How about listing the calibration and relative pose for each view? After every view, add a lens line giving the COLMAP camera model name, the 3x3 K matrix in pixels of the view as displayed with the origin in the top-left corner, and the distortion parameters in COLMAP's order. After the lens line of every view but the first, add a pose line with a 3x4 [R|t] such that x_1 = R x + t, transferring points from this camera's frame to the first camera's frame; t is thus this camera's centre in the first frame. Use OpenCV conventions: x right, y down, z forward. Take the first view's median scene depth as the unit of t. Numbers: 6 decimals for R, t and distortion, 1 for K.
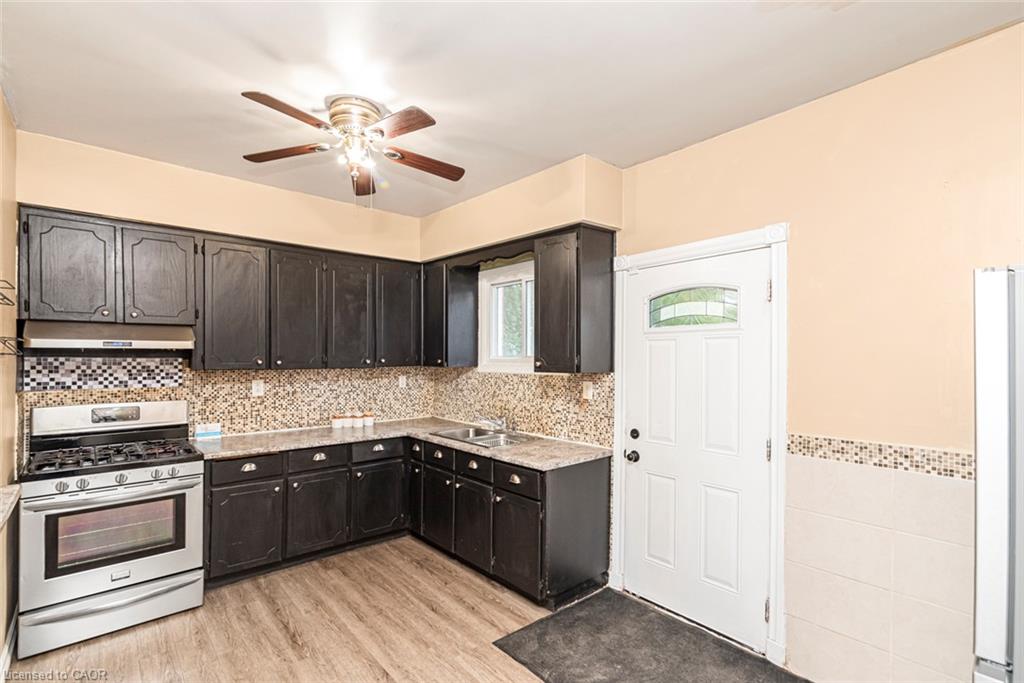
lens RADIAL K [[468.2, 0, 518.2], [0, 468.2, 358.0], [0, 0, 1]] dist [0.001825, -0.000405]
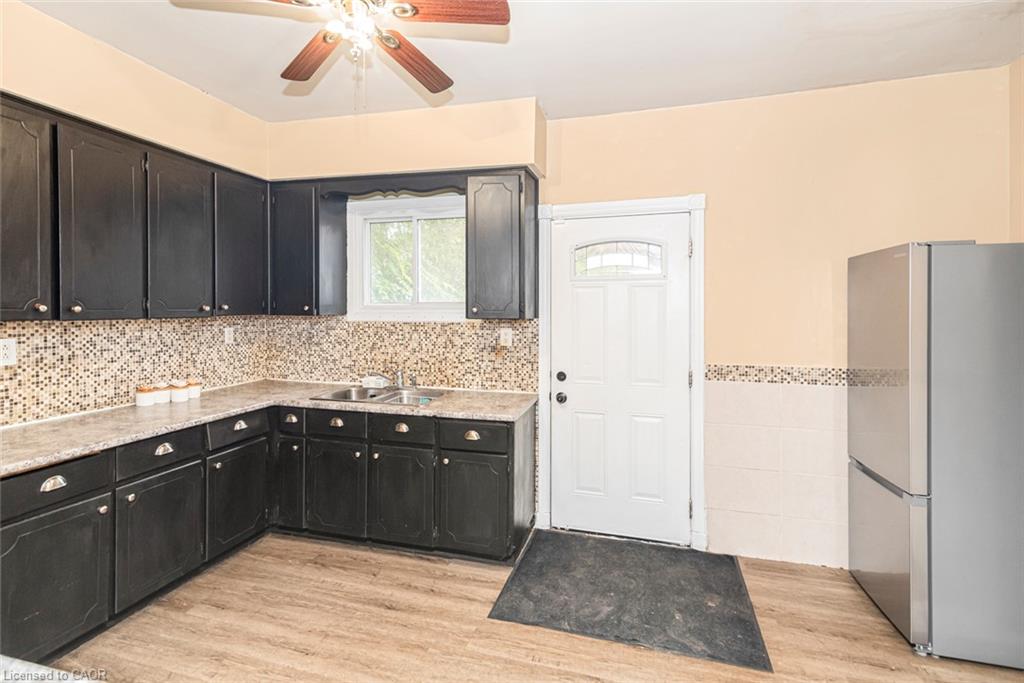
lens RADIAL K [[470.6, 0, 509.4], [0, 470.6, 314.0], [0, 0, 1]] dist [0.002827, 0.000484]
pose [[0.838712, -0.006135, 0.544541, -0.379592], [0.000015, 0.999937, 0.011242, 0.009451], [-0.544575, -0.009420, 0.838659, 0.163669]]
